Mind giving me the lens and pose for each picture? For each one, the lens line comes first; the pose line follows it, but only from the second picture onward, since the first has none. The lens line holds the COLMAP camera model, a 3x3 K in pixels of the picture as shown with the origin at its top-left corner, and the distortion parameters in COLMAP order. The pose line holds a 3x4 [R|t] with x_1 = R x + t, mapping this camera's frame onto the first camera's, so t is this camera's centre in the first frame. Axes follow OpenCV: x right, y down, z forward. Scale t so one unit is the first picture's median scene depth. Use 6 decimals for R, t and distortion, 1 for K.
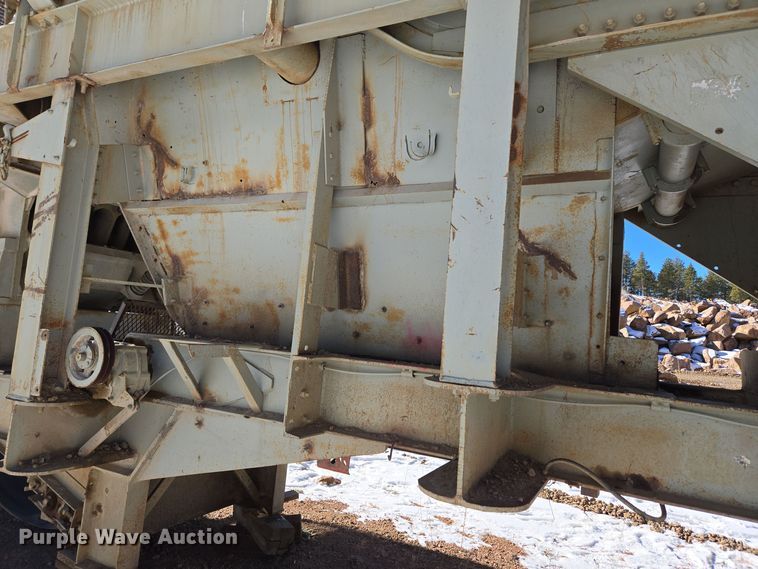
lens RADIAL K [[513.0, 0, 379.8], [0, 513.0, 286.8], [0, 0, 1]] dist [0.046931, -0.025861]
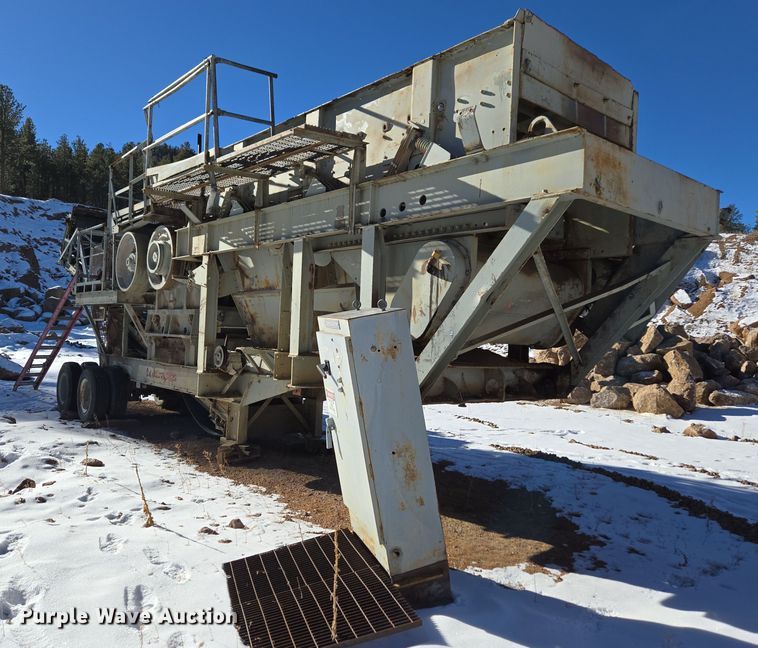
lens RADIAL K [[639.8, 0, 378.3], [0, 639.8, 323.6], [0, 0, 1]] dist [-0.004998, -0.000539]
pose [[0.928652, -0.056051, -0.366692, 1.353613], [0.069772, 0.997268, 0.024259, -0.054997], [0.364330, -0.048113, 0.930026, -1.686479]]
